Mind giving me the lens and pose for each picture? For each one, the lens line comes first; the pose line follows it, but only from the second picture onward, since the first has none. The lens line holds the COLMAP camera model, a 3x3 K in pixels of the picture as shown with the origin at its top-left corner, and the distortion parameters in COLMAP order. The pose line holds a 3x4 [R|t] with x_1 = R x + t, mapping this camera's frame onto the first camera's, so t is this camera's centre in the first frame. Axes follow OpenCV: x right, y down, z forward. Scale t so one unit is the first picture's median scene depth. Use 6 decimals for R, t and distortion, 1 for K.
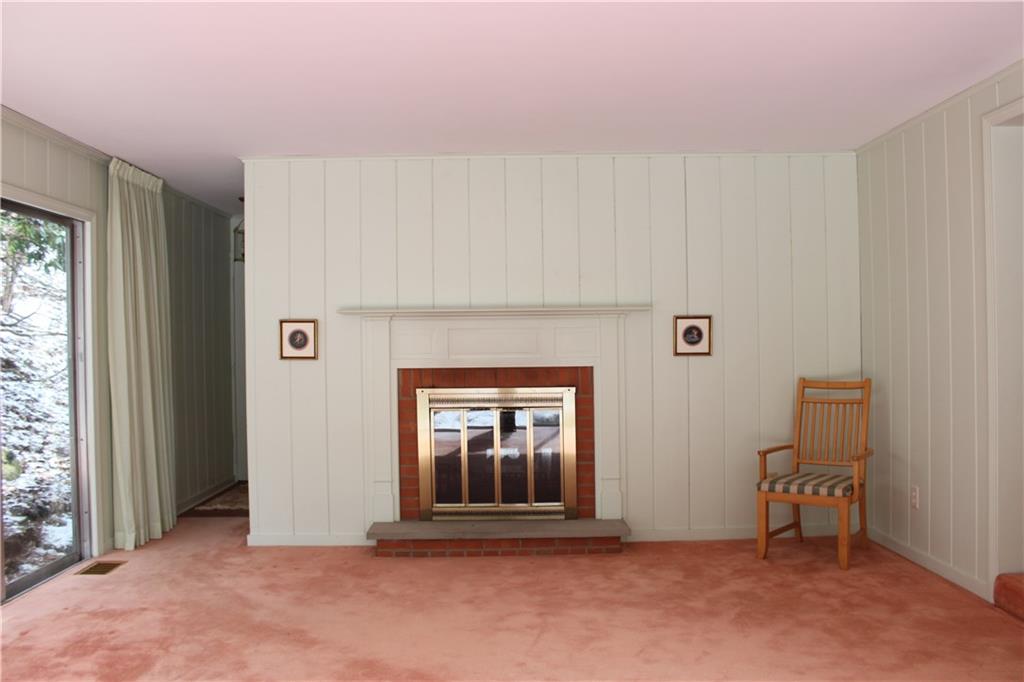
lens RADIAL K [[853.1, 0, 514.2], [0, 853.1, 345.2], [0, 0, 1]] dist [-0.078237, 0.032393]
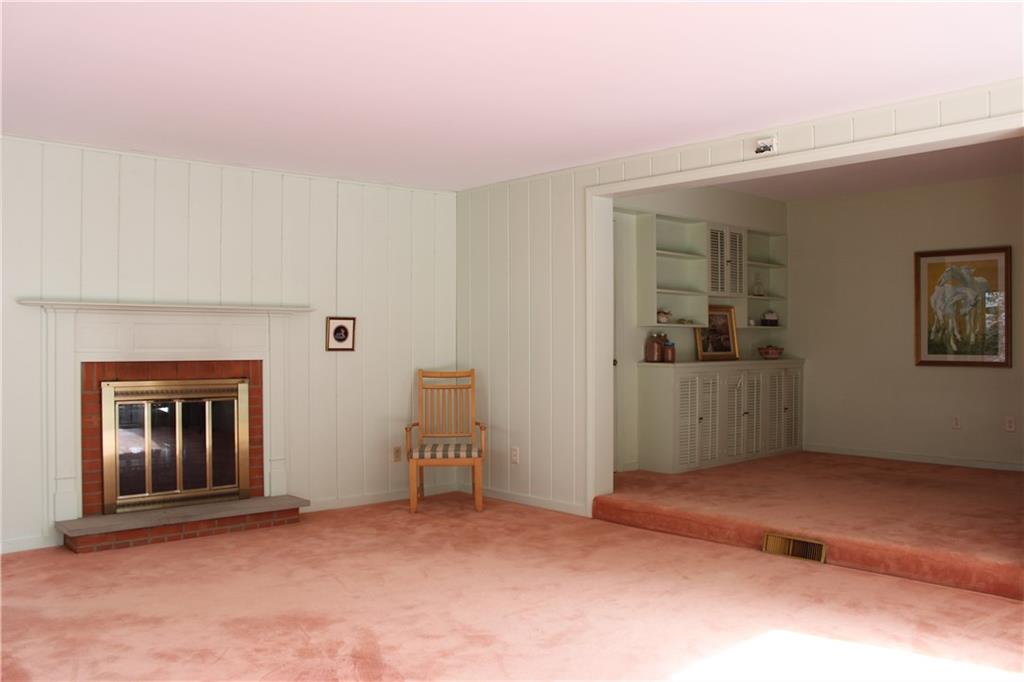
lens RADIAL K [[853.1, 0, 511.4], [0, 853.1, 338.0], [0, 0, 1]] dist [-0.078237, 0.032393]
pose [[0.766711, 0.015867, 0.641797, -0.375555], [-0.012156, 0.999874, -0.010198, 0.003481], [-0.641878, 0.000017, 0.766807, -0.059853]]
